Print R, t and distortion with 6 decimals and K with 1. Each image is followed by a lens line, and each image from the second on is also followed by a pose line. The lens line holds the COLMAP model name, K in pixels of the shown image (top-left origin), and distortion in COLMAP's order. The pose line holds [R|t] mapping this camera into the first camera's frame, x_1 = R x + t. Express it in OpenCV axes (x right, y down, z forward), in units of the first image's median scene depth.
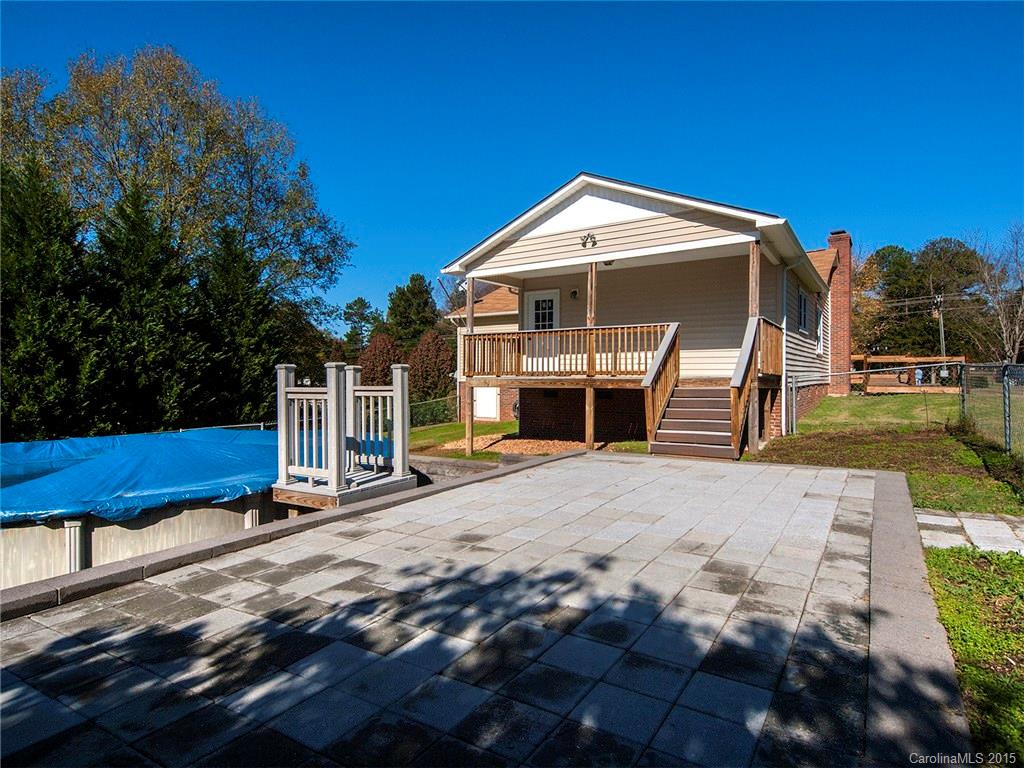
lens RADIAL K [[565.4, 0, 506.2], [0, 565.4, 377.0], [0, 0, 1]] dist [0.018423, -0.001196]
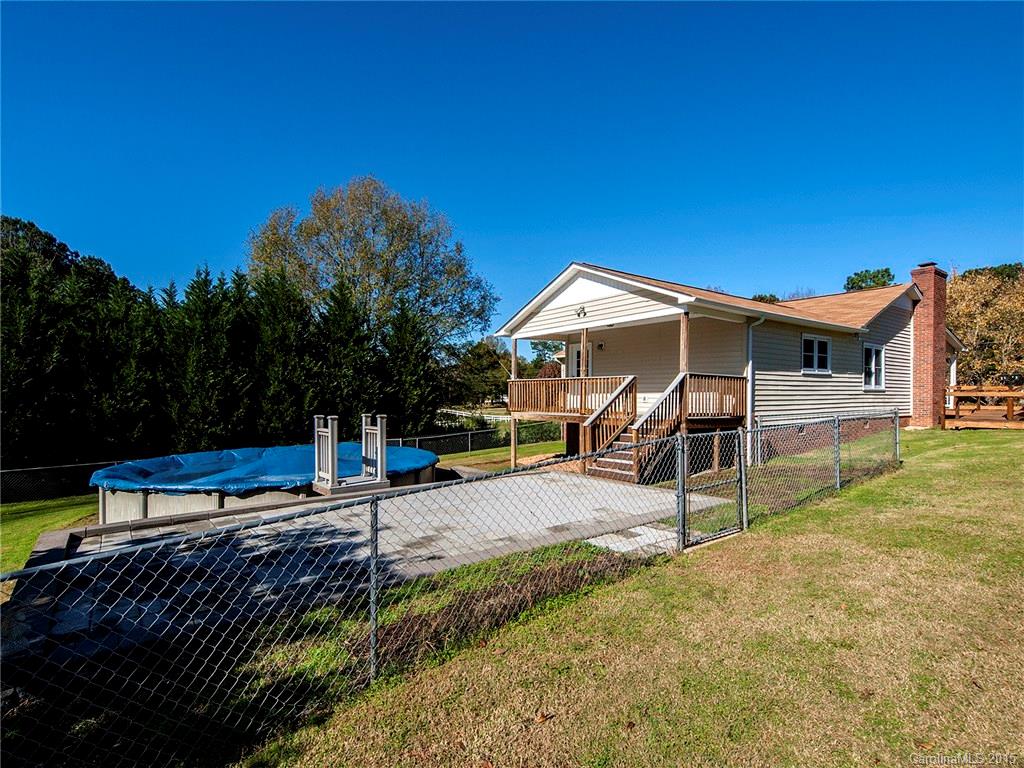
lens RADIAL K [[509.9, 0, 517.2], [0, 509.9, 390.8], [0, 0, 1]] dist [0.023760, 0.000238]
pose [[0.939317, -0.000921, -0.343049, 0.414830], [-0.000743, 0.999989, -0.004719, -0.050237], [0.343049, 0.004688, 0.939306, -0.174577]]
